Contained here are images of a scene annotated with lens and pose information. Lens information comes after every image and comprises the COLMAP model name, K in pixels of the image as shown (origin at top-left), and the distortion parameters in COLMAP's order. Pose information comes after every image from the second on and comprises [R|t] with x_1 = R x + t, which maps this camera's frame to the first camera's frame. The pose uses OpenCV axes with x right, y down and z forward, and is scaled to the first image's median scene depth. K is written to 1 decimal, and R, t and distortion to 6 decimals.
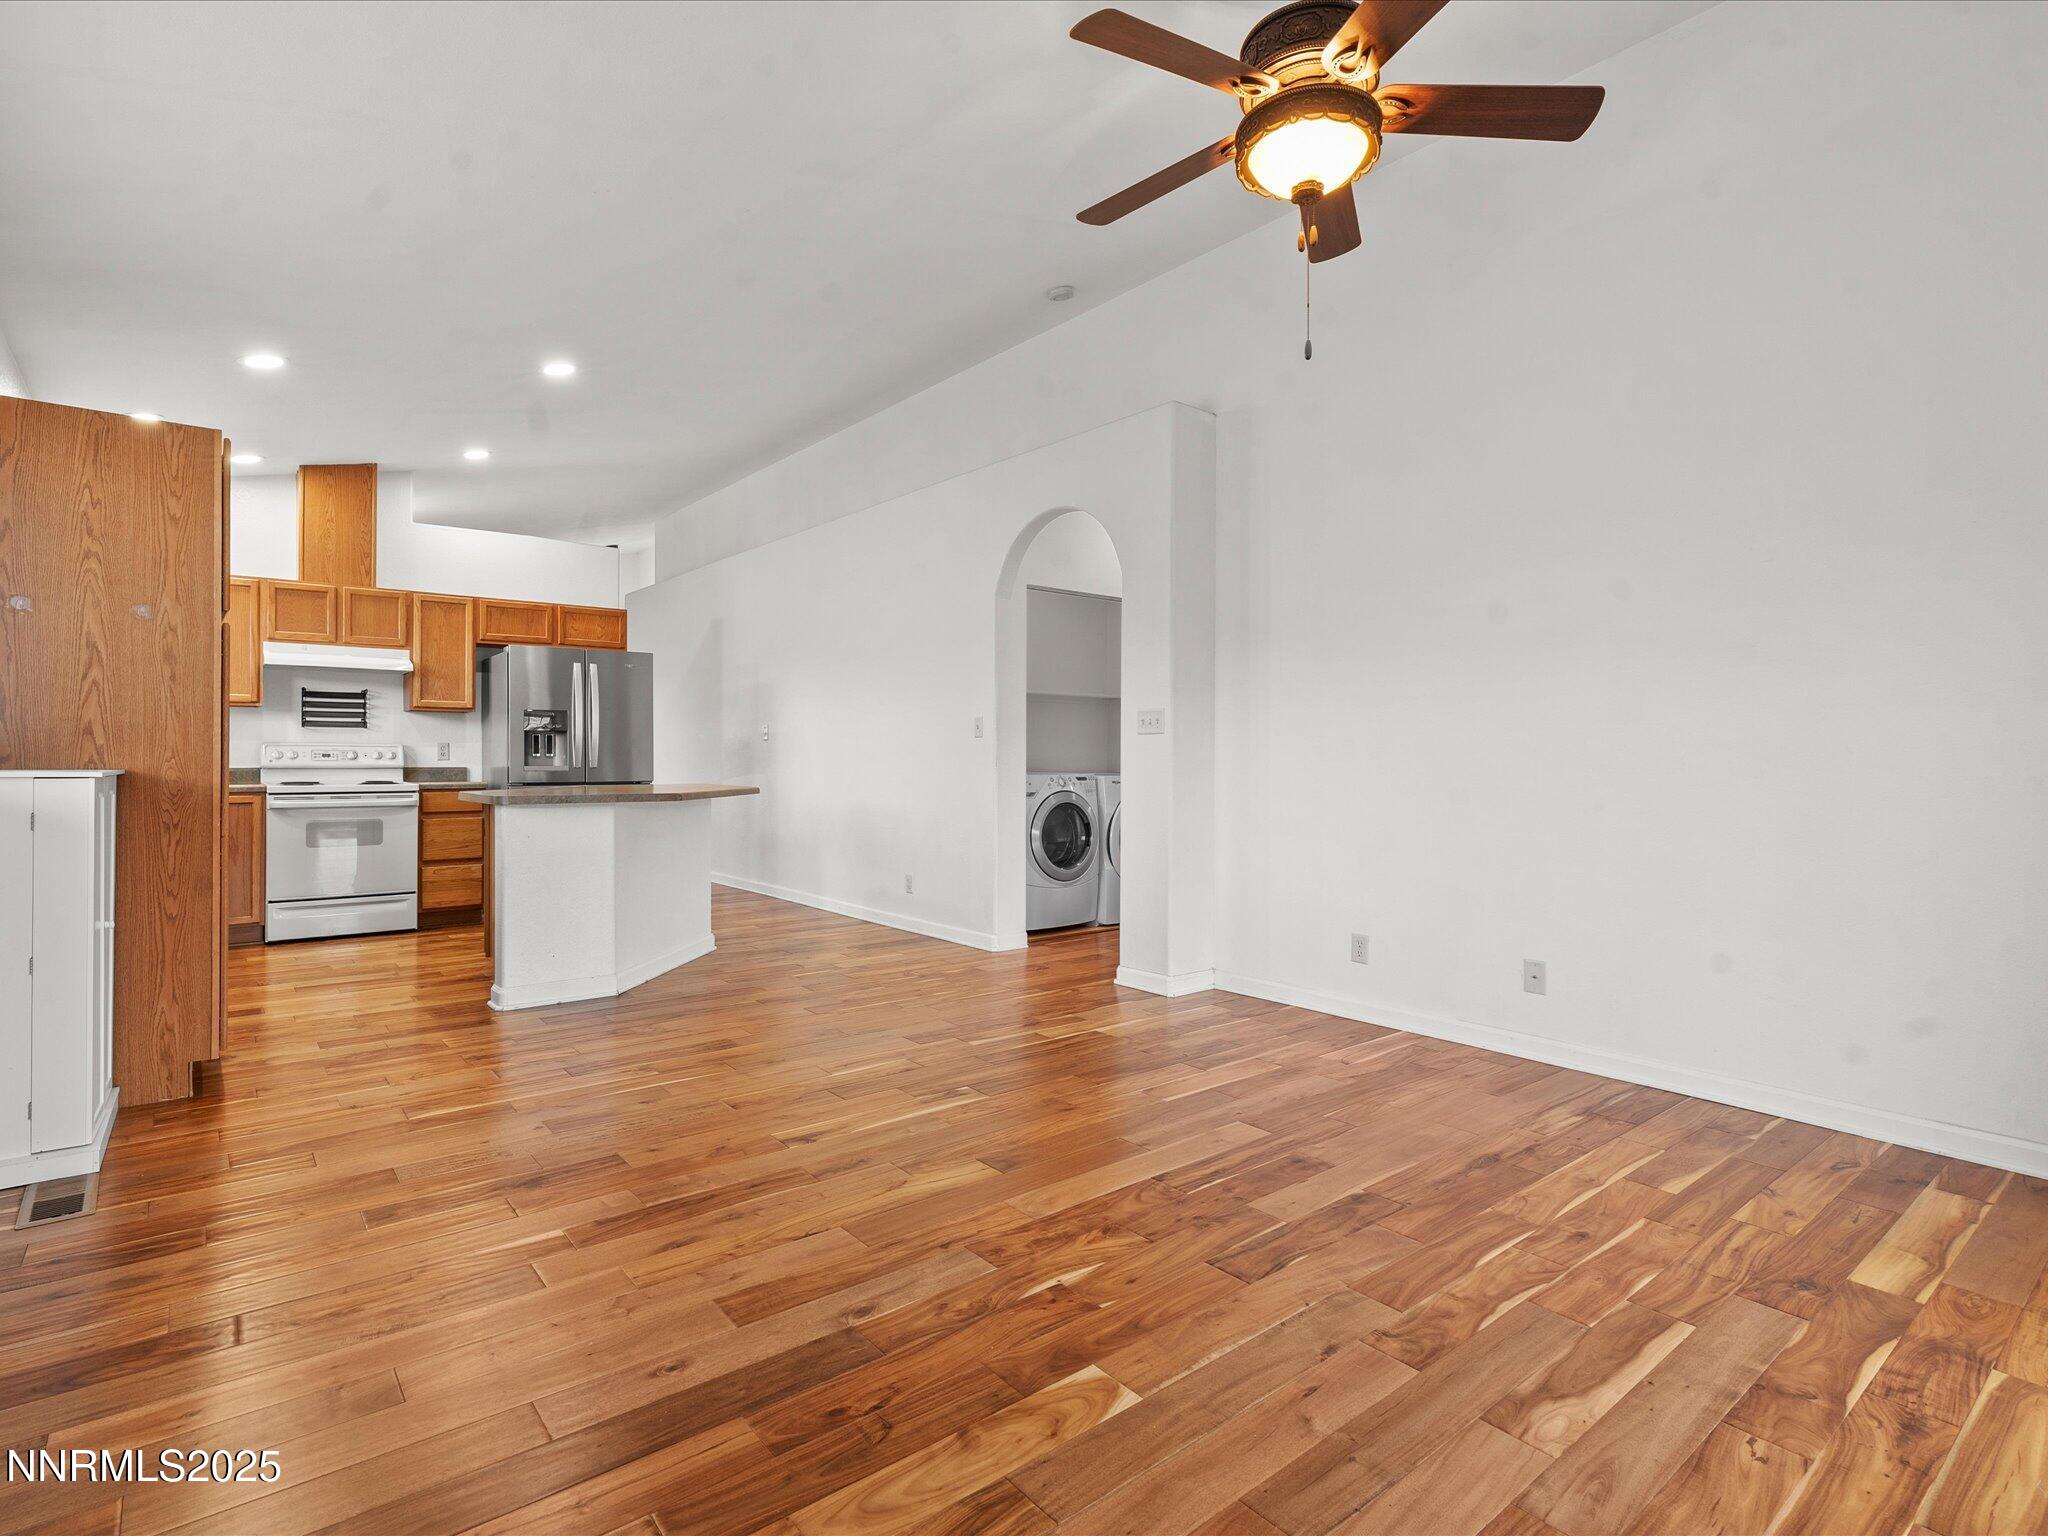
lens RADIAL K [[1043.5, 0, 1006.9], [0, 1043.5, 762.3], [0, 0, 1]] dist [-0.010481, 0.004013]
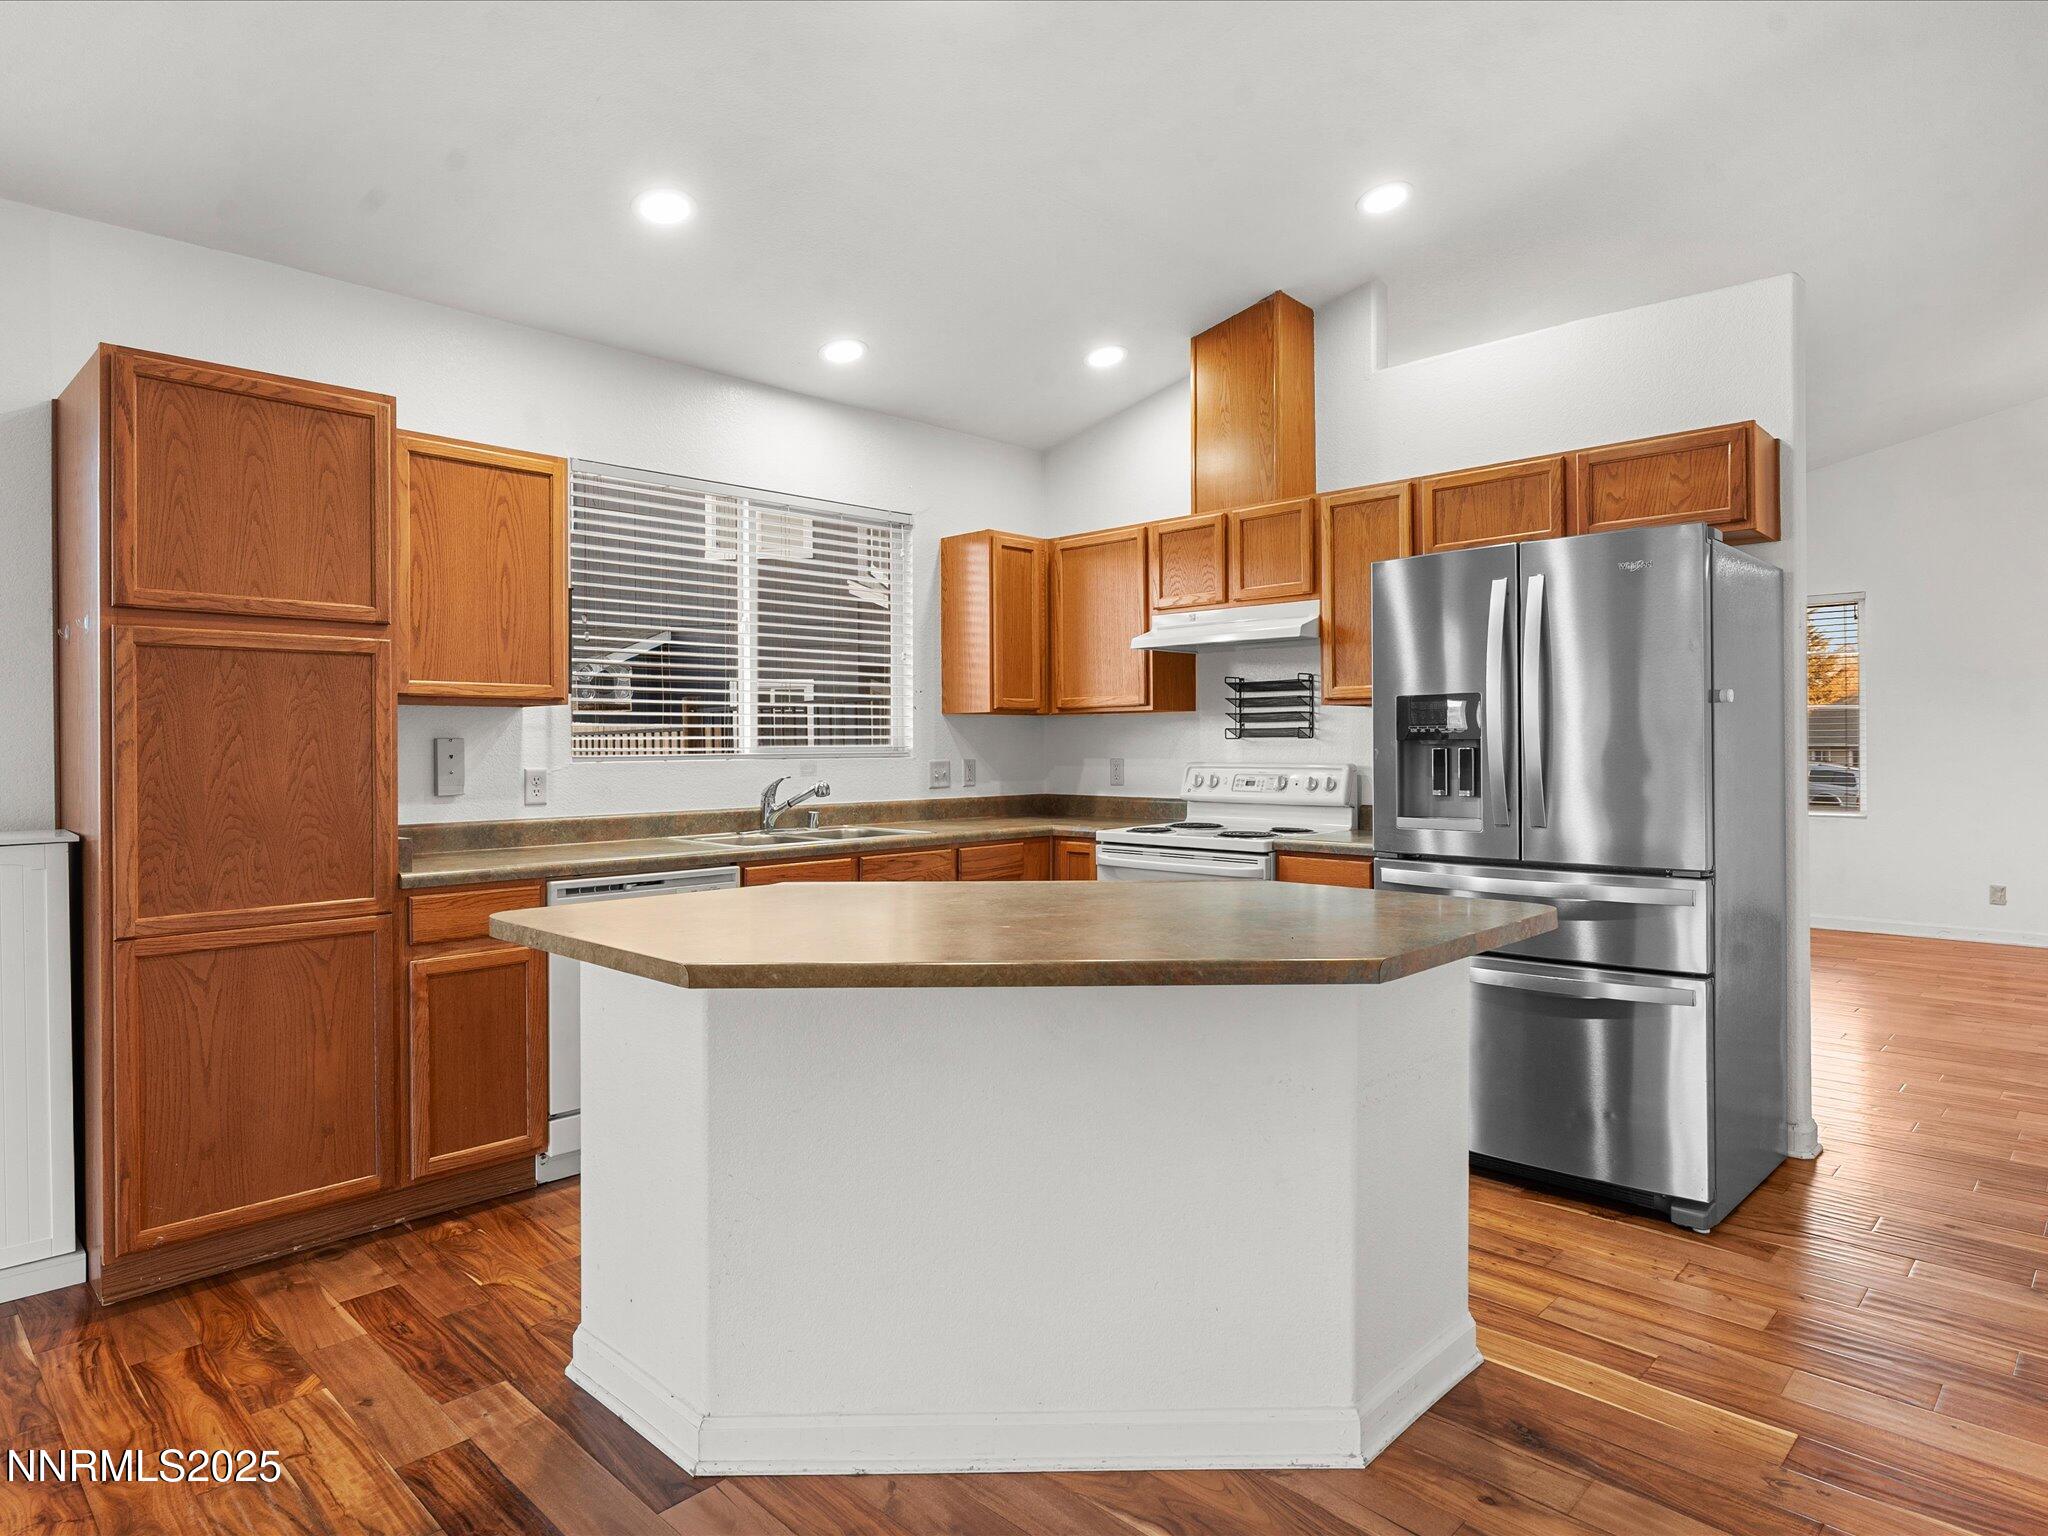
lens RADIAL K [[1227.8, 0, 1002.5], [0, 1227.8, 753.8], [0, 0, 1]] dist [-0.000576, -0.002550]
pose [[0.122439, 0.003883, -0.992468, 0.067185], [-0.001700, 0.999992, 0.003703, -0.027266], [0.992475, 0.001234, 0.122444, 0.774773]]
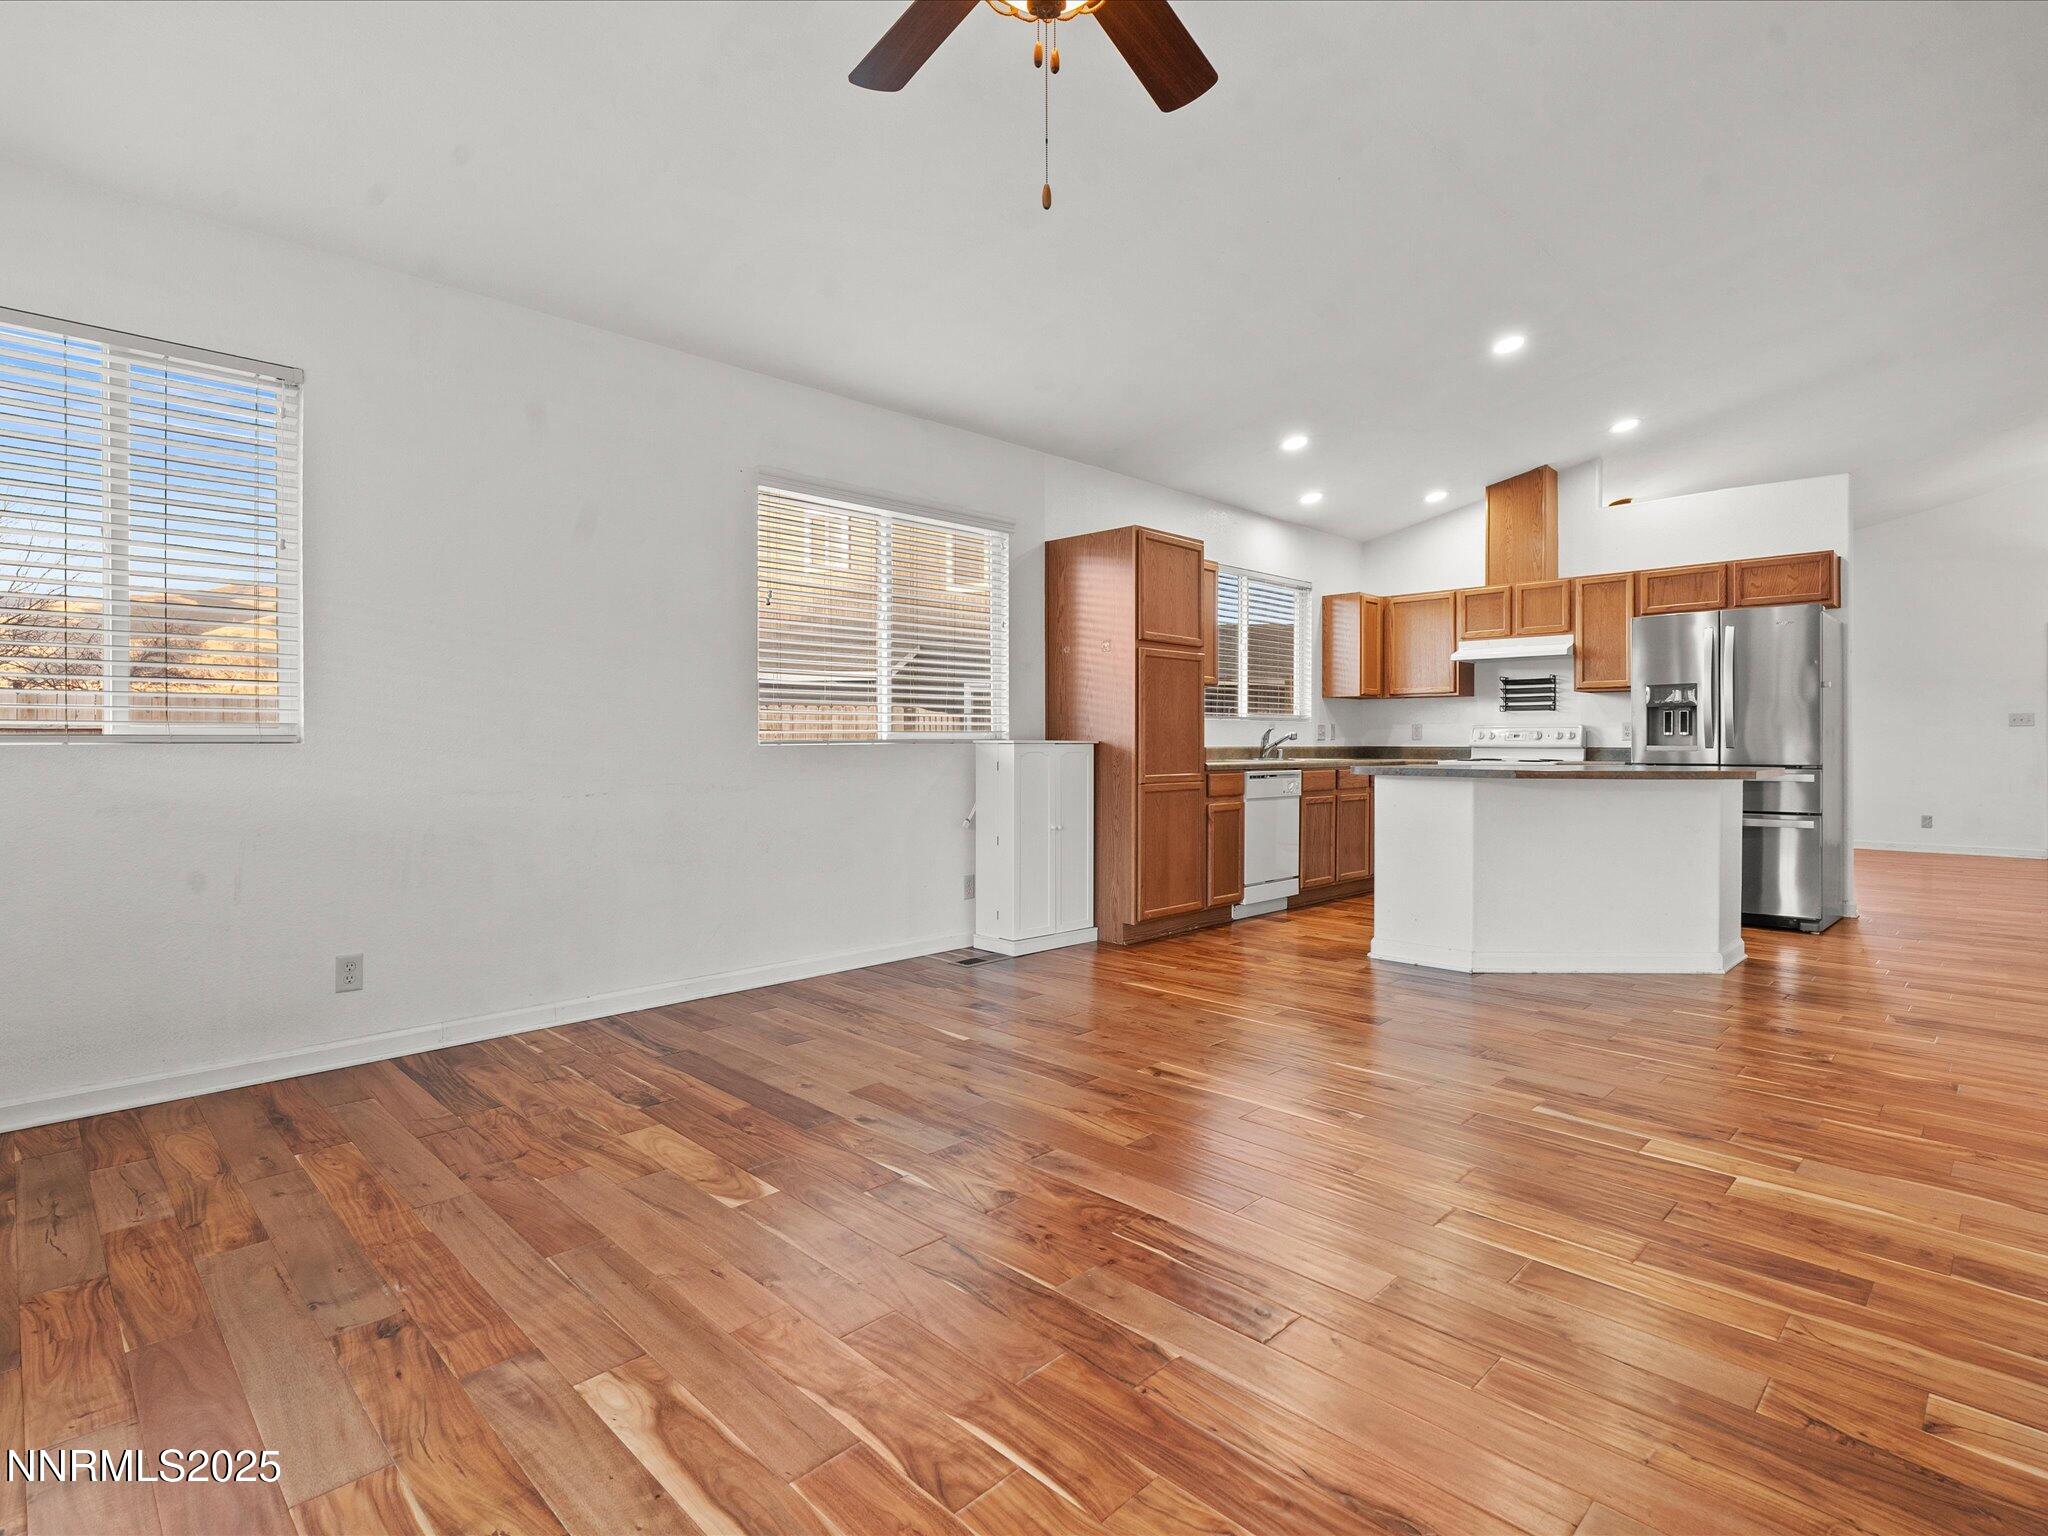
lens RADIAL K [[1043.5, 0, 1010.5], [0, 1043.5, 750.0], [0, 0, 1]] dist [-0.010481, 0.004013]
pose [[0.102988, 0.004771, -0.994671, 0.417591], [-0.008466, 0.999956, 0.003920, 0.008853], [0.994647, 0.008017, 0.103024, 0.345965]]
